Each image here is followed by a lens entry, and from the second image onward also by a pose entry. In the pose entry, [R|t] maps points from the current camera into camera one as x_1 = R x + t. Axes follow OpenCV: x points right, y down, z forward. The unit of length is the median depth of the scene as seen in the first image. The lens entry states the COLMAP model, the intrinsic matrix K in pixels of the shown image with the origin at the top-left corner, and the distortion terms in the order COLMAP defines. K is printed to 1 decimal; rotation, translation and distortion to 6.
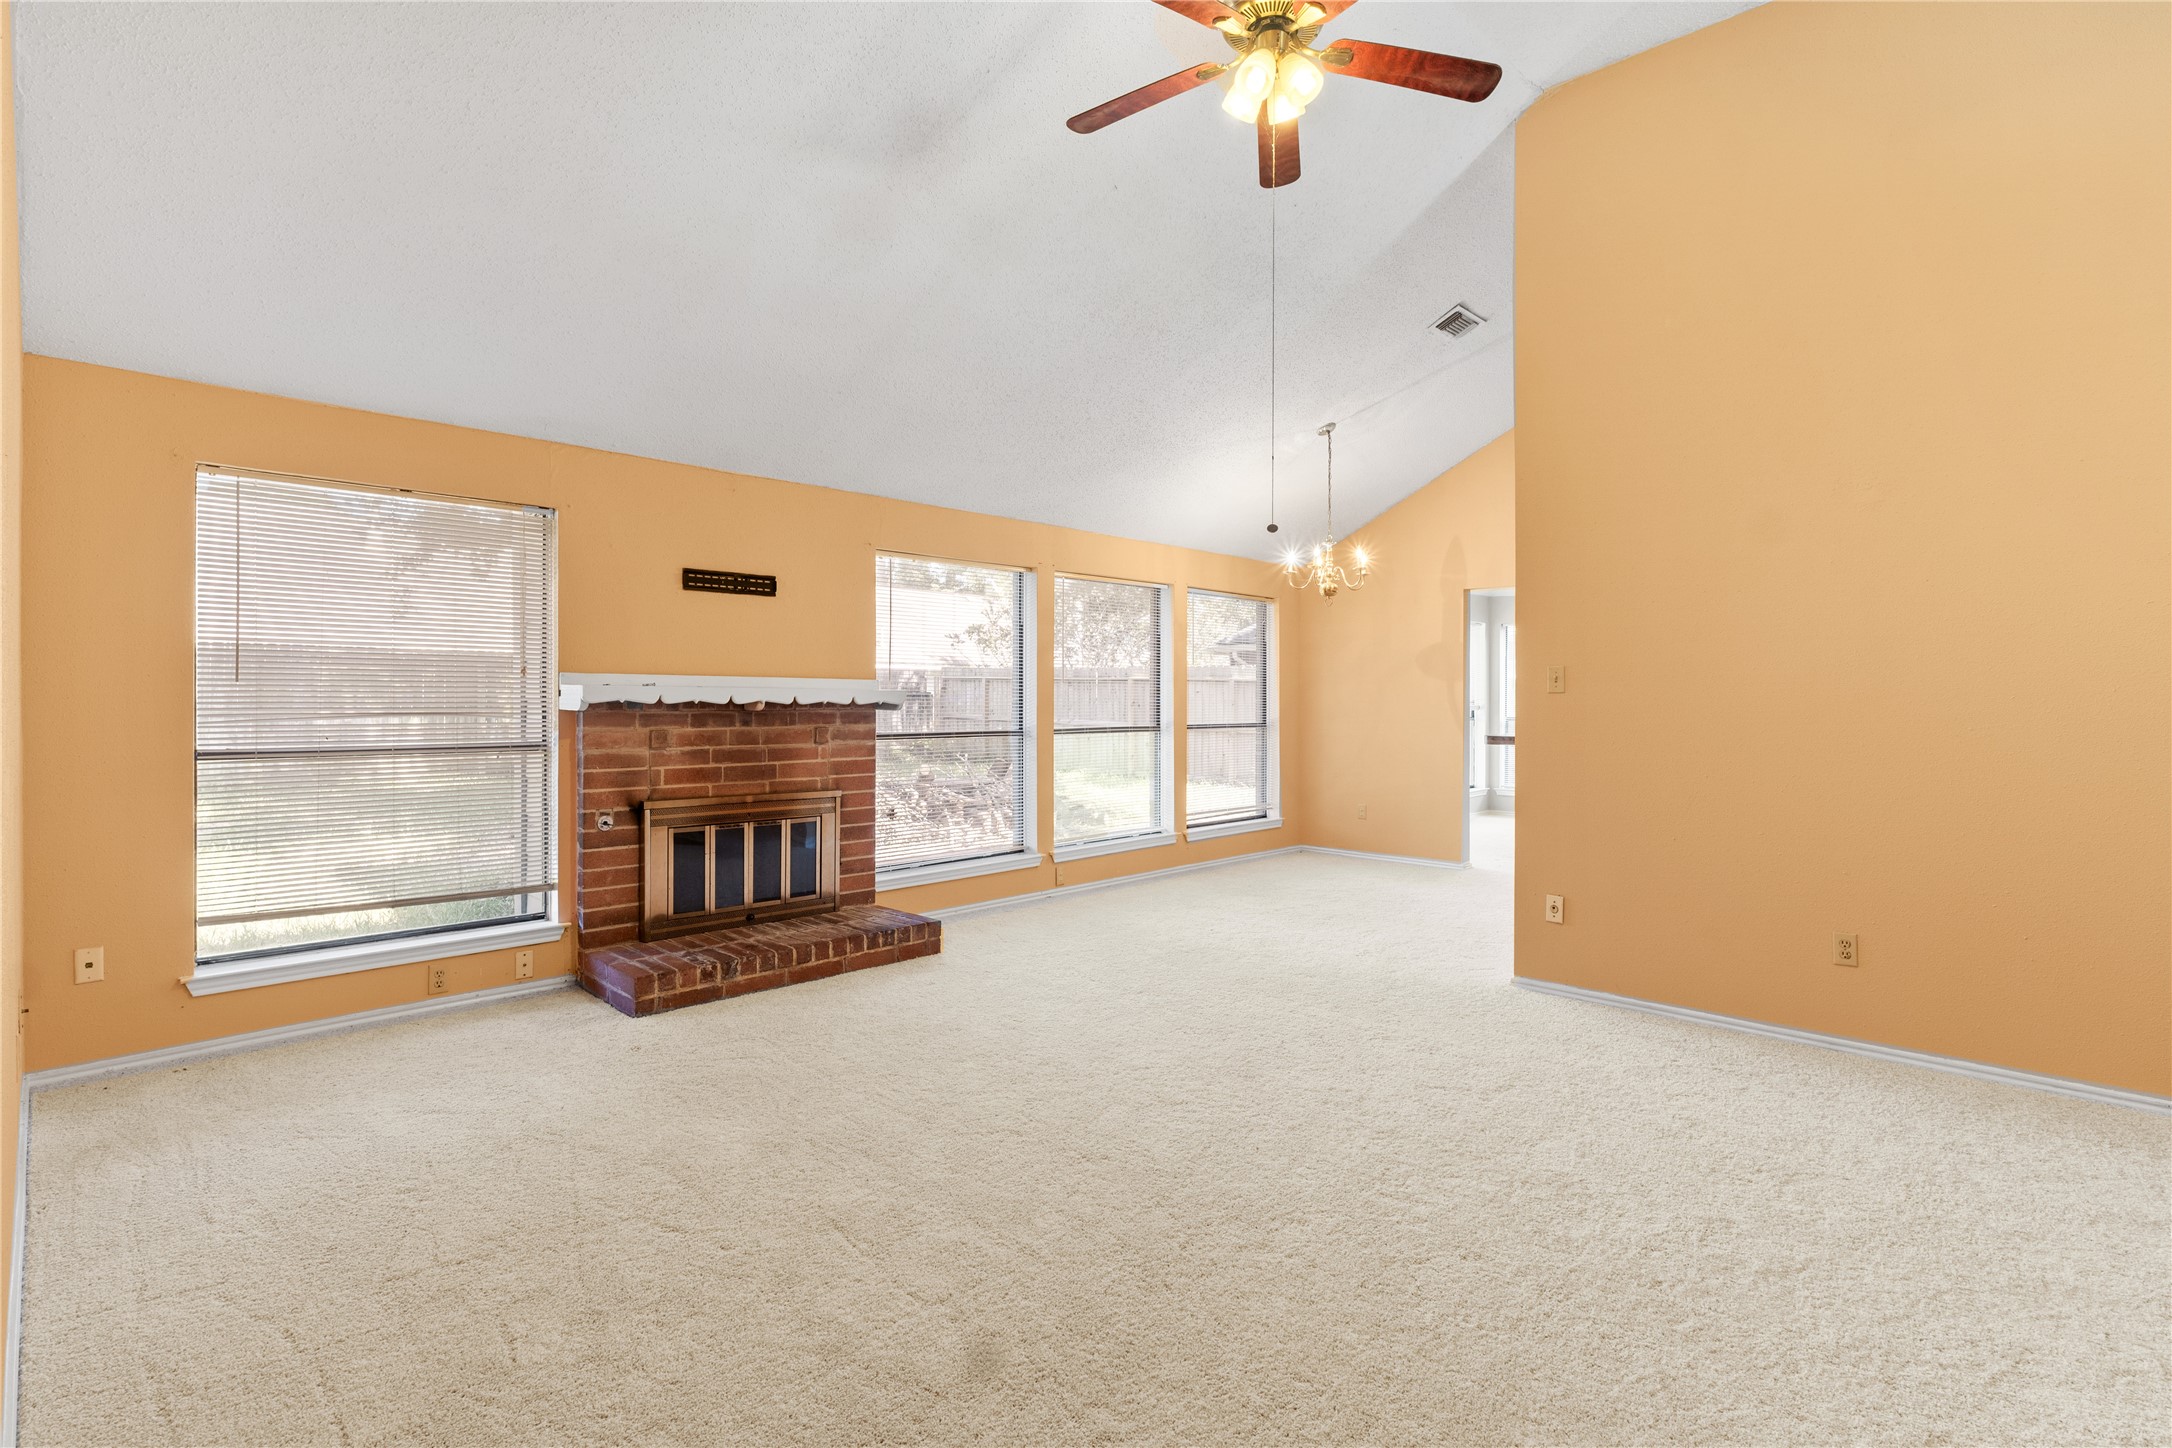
lens RADIAL K [[1026.9, 0, 1083.4], [0, 1026.9, 712.3], [0, 0, 1]] dist [0.001054, 0.000196]
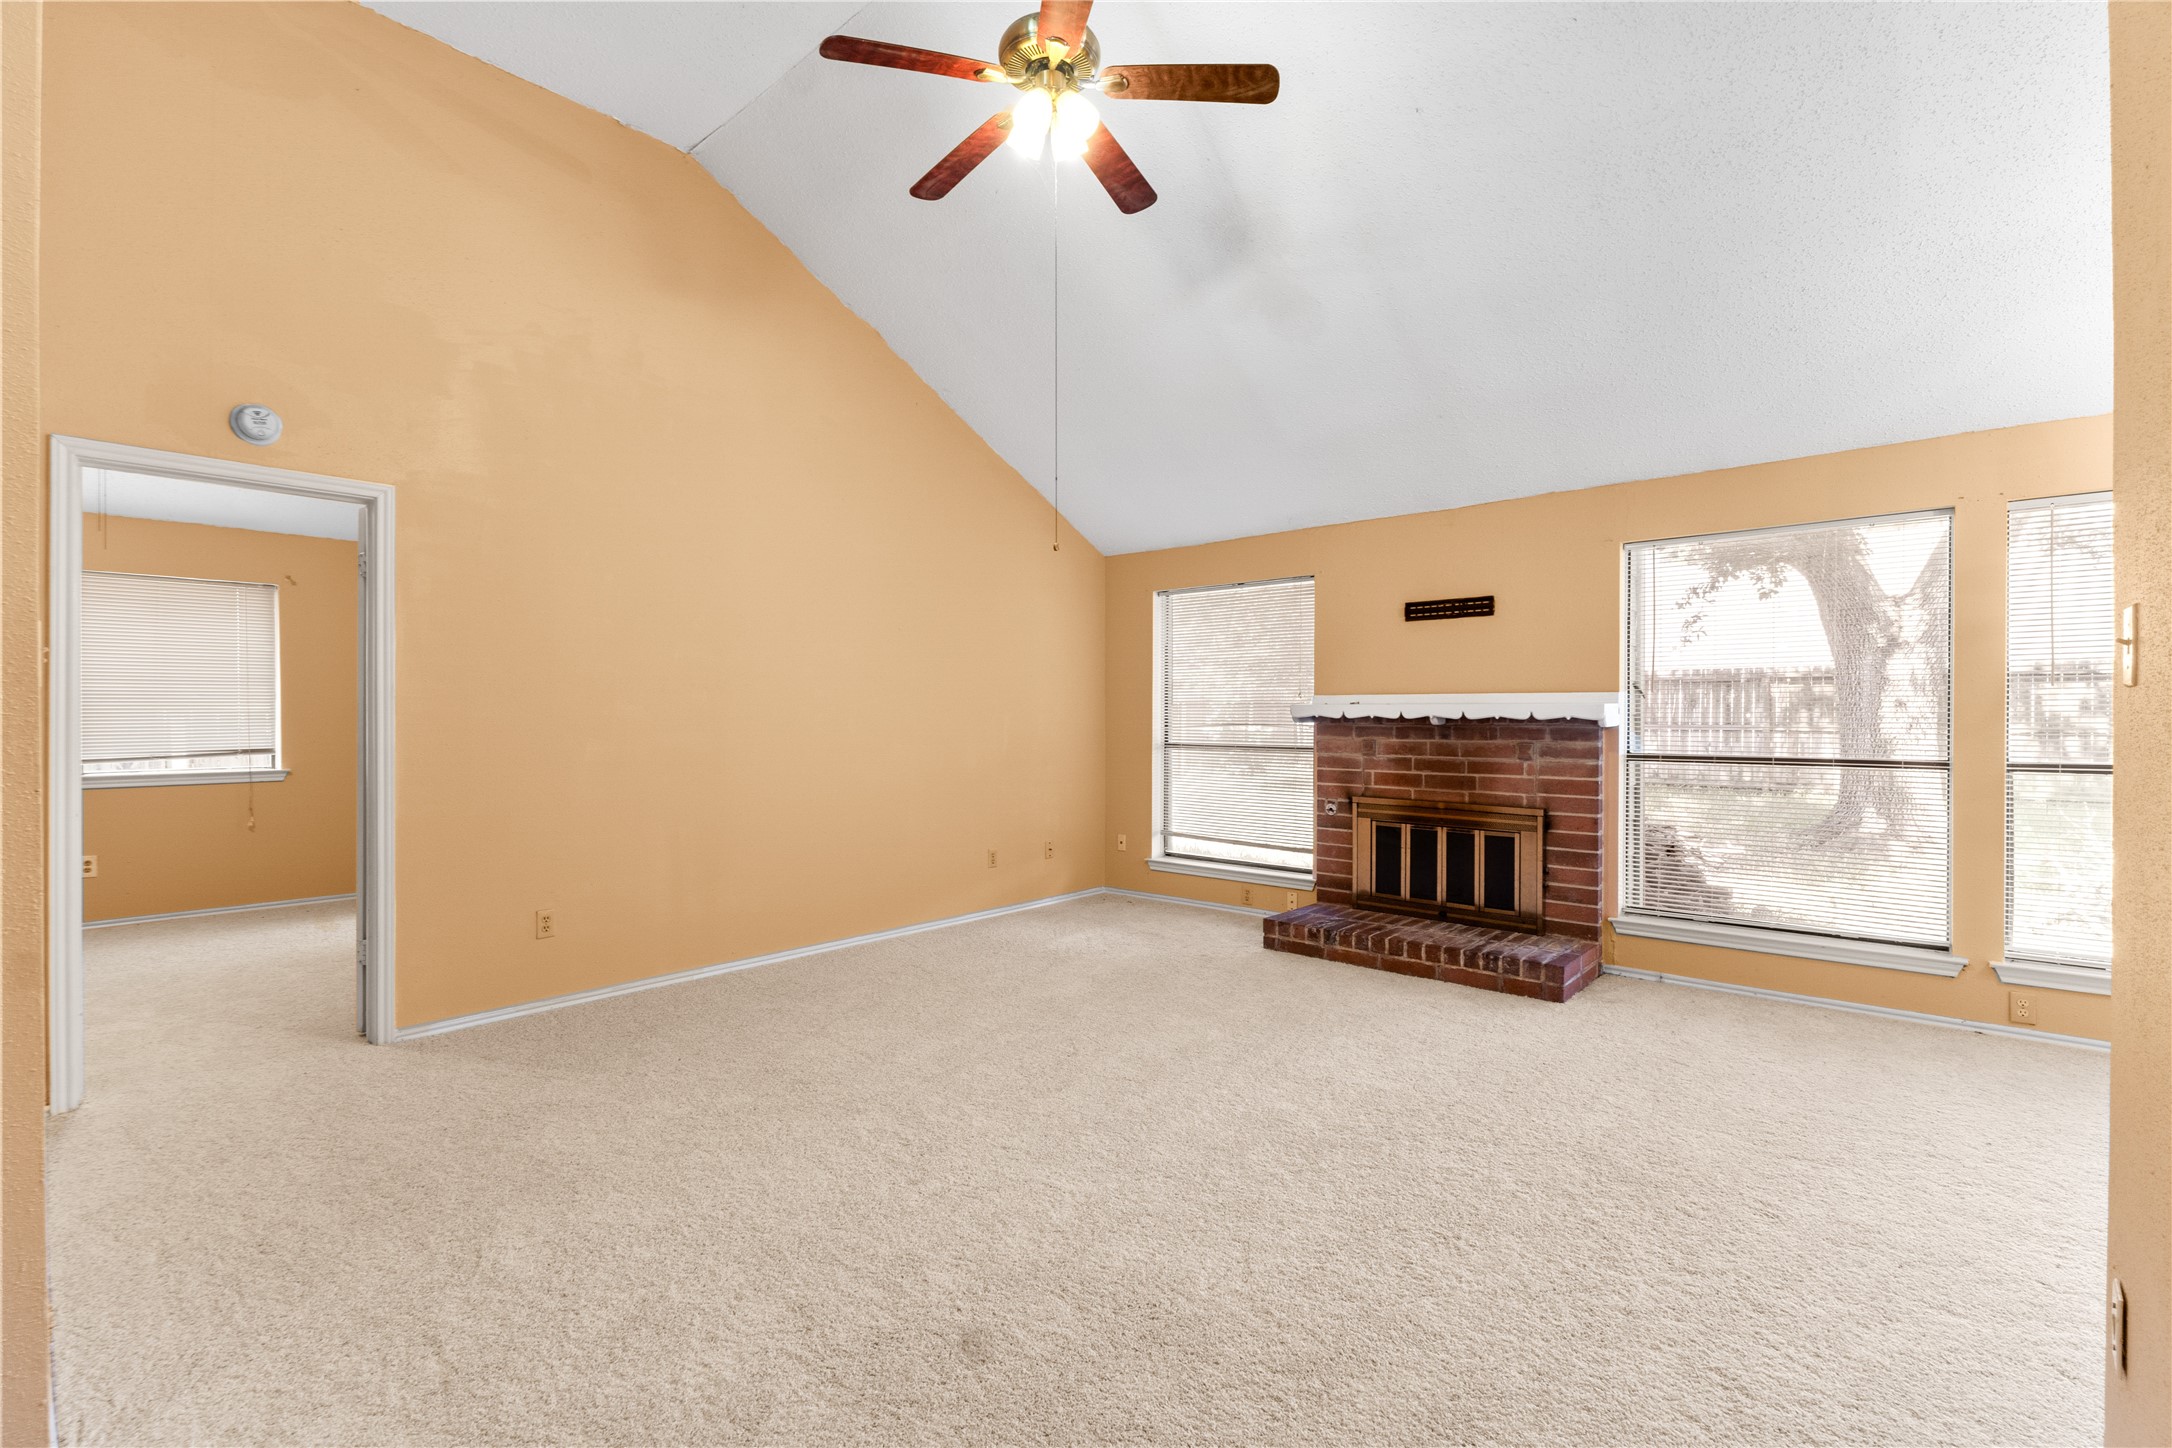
lens RADIAL K [[948.5, 0, 1092.2], [0, 948.5, 725.6], [0, 0, 1]] dist [-0.002290, 0.000059]
pose [[0.066526, 0.008636, -0.997747, 0.665207], [-0.011810, 0.999899, 0.007867, -0.004519], [0.997715, 0.011260, 0.066622, 0.566734]]
